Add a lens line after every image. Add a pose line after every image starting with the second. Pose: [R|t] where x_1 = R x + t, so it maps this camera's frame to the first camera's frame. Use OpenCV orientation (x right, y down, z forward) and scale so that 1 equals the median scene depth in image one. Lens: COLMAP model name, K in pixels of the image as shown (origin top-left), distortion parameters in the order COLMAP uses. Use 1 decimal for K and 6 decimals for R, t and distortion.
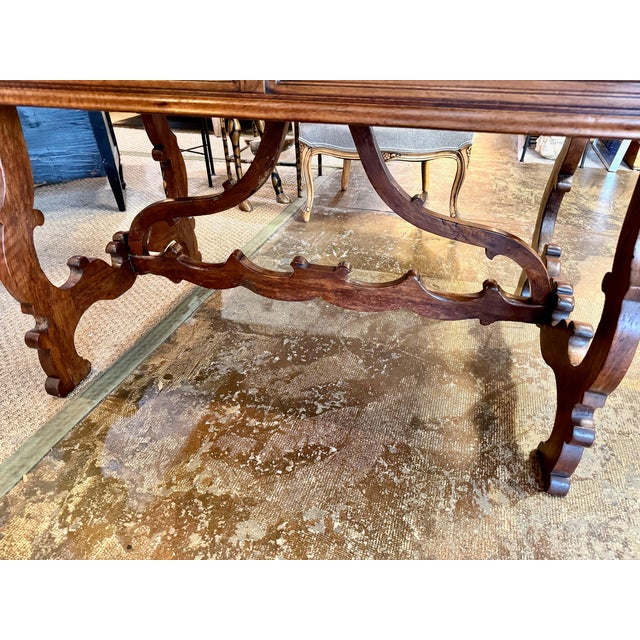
lens RADIAL K [[447.0, 0, 318.3], [0, 447.0, 323.1], [0, 0, 1]] dist [0.000071, -0.004240]
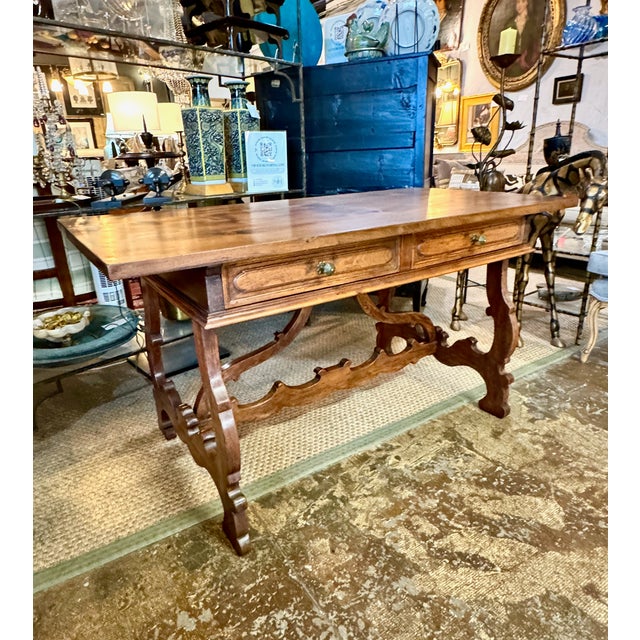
lens RADIAL K [[447.0, 0, 308.8], [0, 447.0, 320.2], [0, 0, 1]] dist [0.000071, -0.004240]
pose [[0.770037, 0.199893, -0.605876, 0.213114], [-0.331910, 0.936536, -0.112854, -0.031515], [0.544866, 0.287998, 0.787514, -0.364902]]
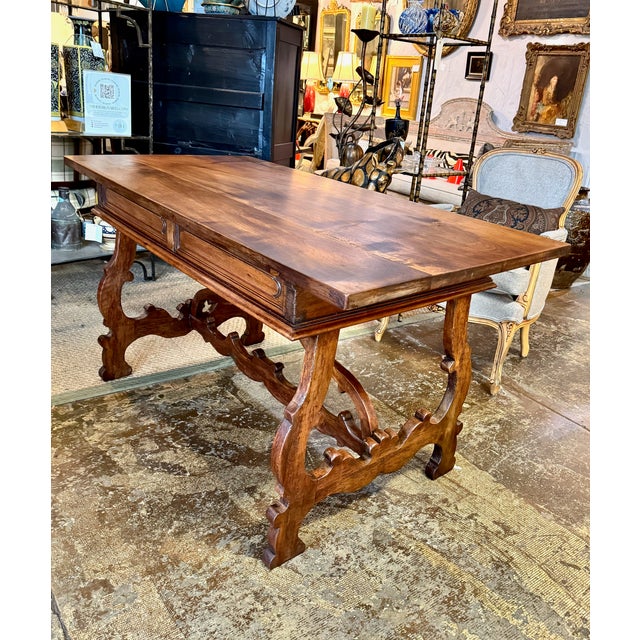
lens RADIAL K [[546.3, 0, 321.6], [0, 546.3, 309.1], [0, 0, 1]] dist [0.031467, -0.058689]
pose [[0.810630, 0.283563, -0.512319, 1.034924], [-0.403246, 0.904735, -0.137286, -0.116488], [0.424583, 0.317878, 0.847751, -0.440110]]
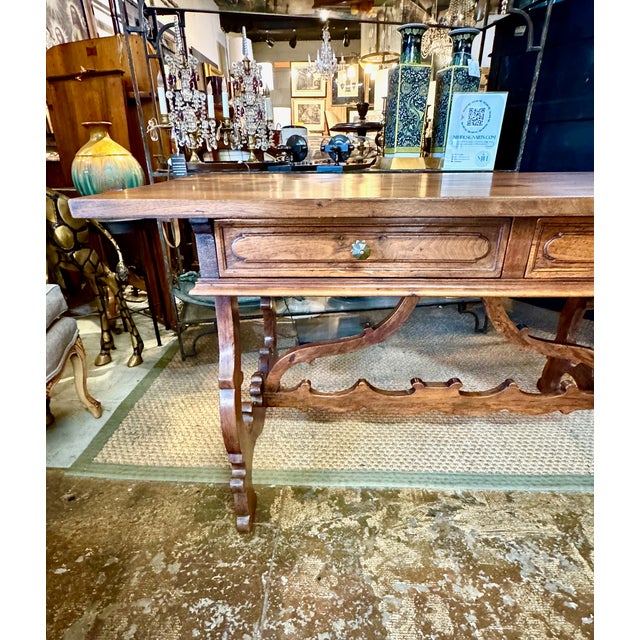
lens RADIAL K [[396.0, 0, 319.9], [0, 396.0, 362.6], [0, 0, 1]] dist [-0.009247, 0.005970]
pose [[0.272025, 0.447757, -0.851772, 0.229829], [-0.530128, 0.808451, 0.255680, -0.253895], [0.803098, 0.381997, 0.457287, 0.147628]]
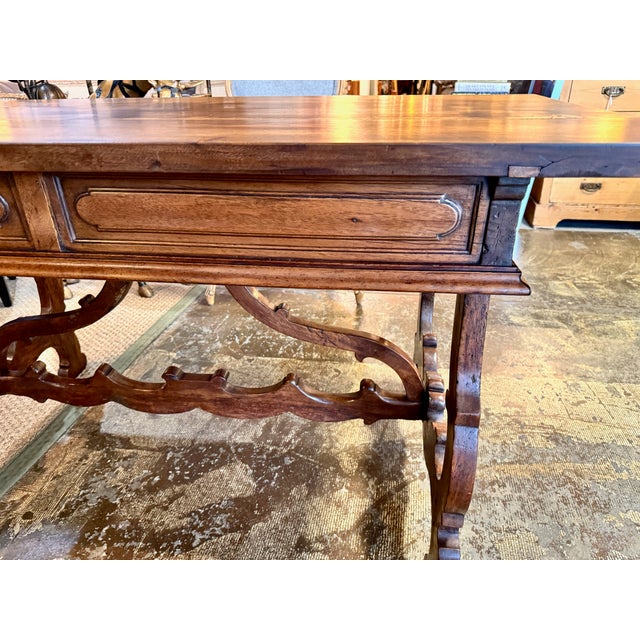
lens RADIAL K [[466.2, 0, 322.3], [0, 466.2, 321.8], [0, 0, 1]] dist [0.026914, -0.058222]
pose [[0.989927, -0.073421, 0.121052, 0.172740], [0.087000, 0.990006, -0.110996, -0.118009], [-0.111693, 0.120409, 0.986421, -0.017181]]
